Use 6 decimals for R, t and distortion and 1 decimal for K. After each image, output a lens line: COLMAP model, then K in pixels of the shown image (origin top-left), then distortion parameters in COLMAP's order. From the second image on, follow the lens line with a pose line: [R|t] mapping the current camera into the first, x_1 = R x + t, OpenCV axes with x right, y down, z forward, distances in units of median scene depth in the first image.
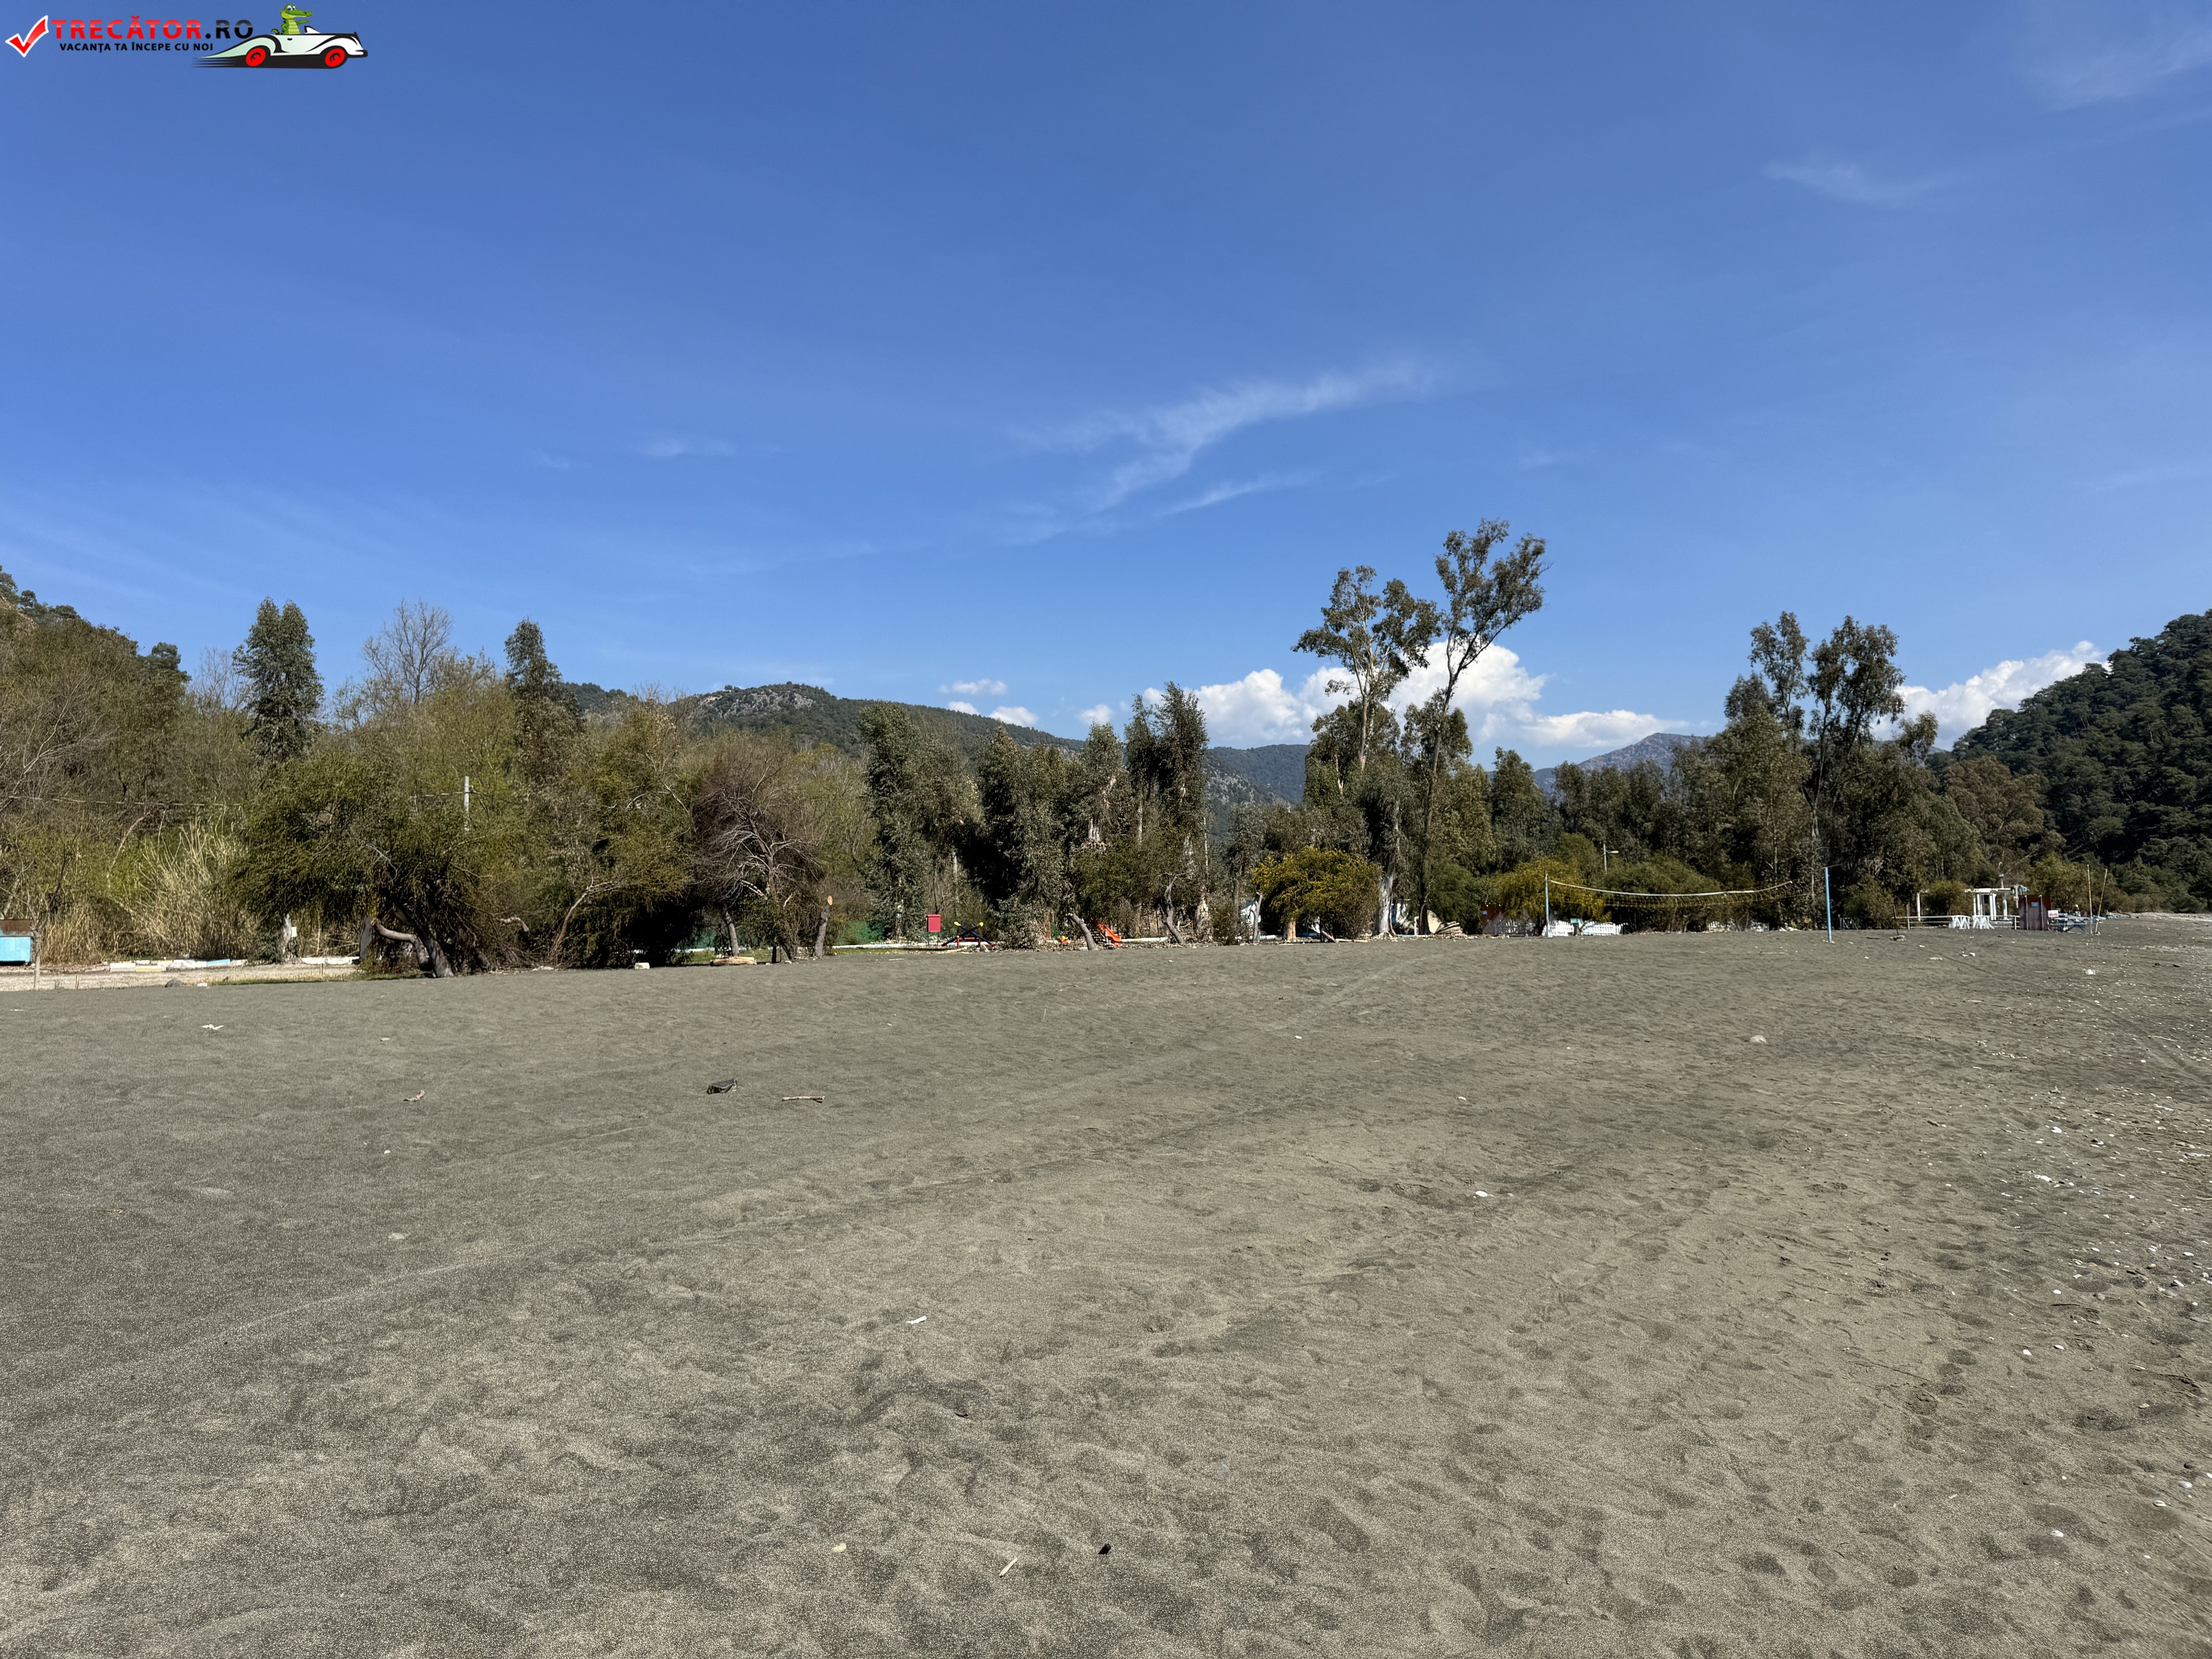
lens RADIAL K [[1535.6, 0, 1100.5], [0, 1535.6, 839.4], [0, 0, 1]] dist [0.166810, -0.337064]
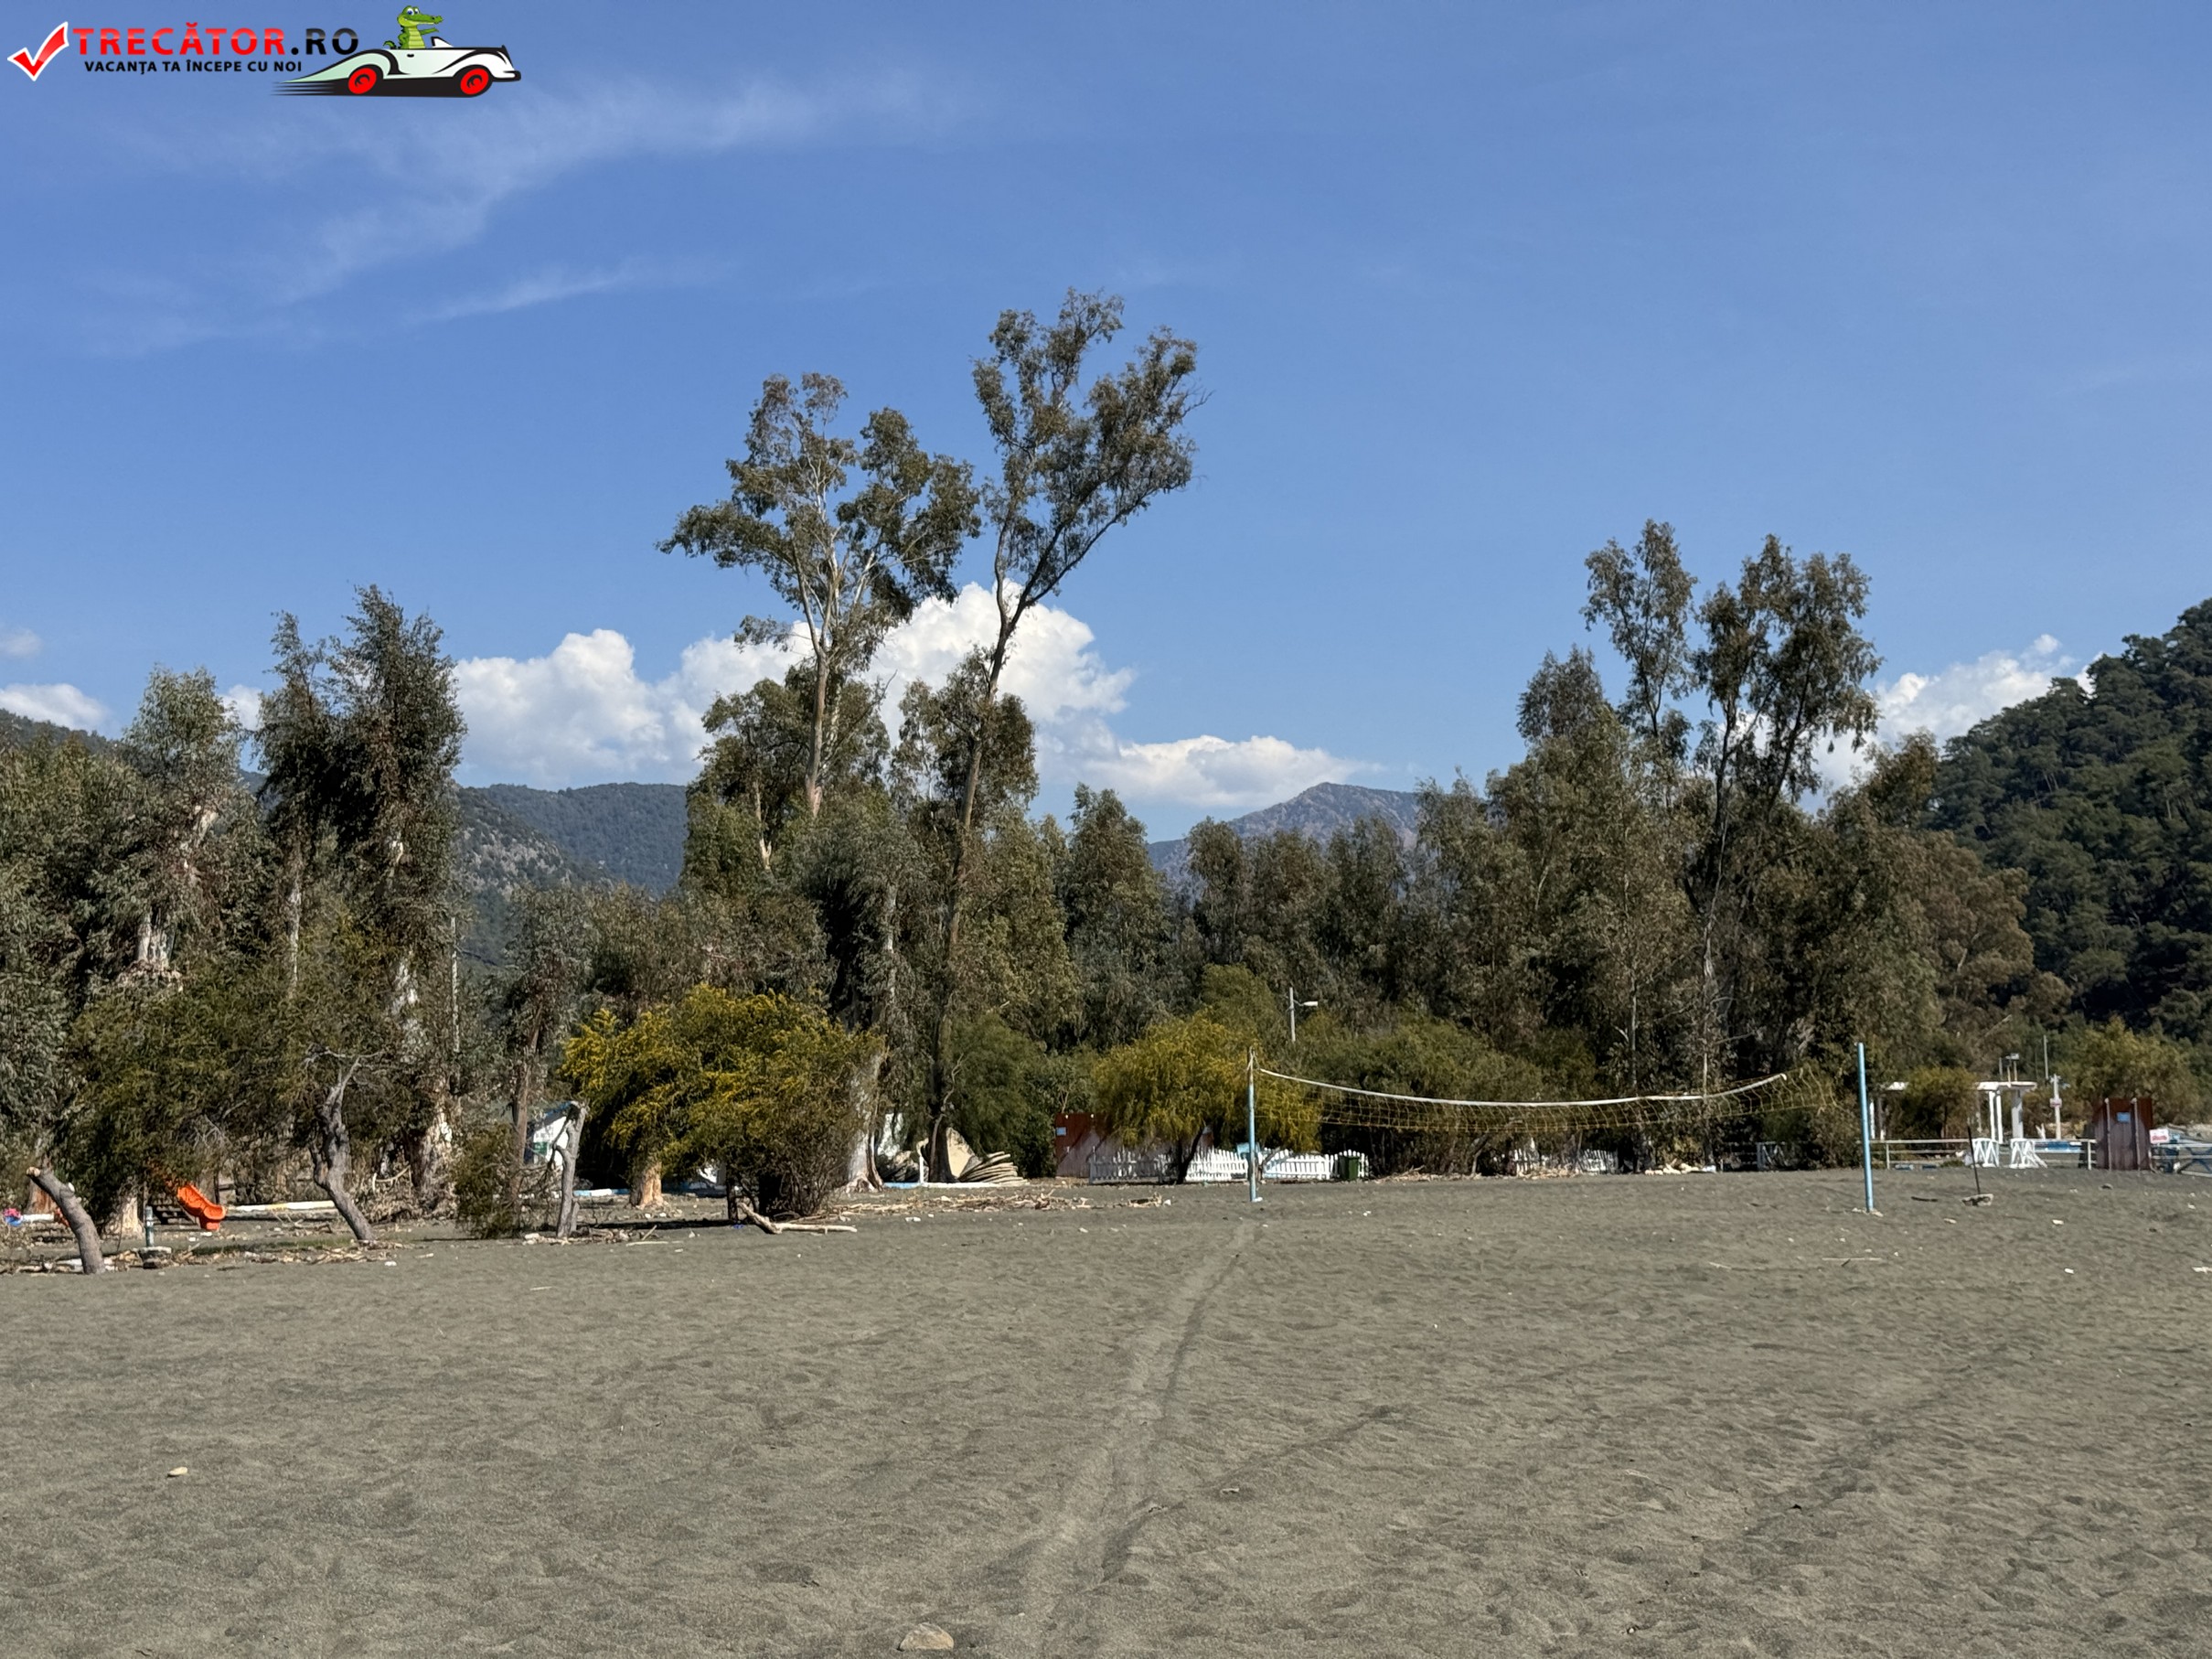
lens RADIAL K [[3085.1, 0, 1086.8], [0, 3085.1, 832.9], [0, 0, 1]] dist [0.148253, -0.137104]
pose [[0.965071, 0.022505, 0.261020, 0.010582], [-0.010633, 0.998847, -0.046807, 0.000820], [-0.261773, 0.042397, 0.964198, 0.105231]]
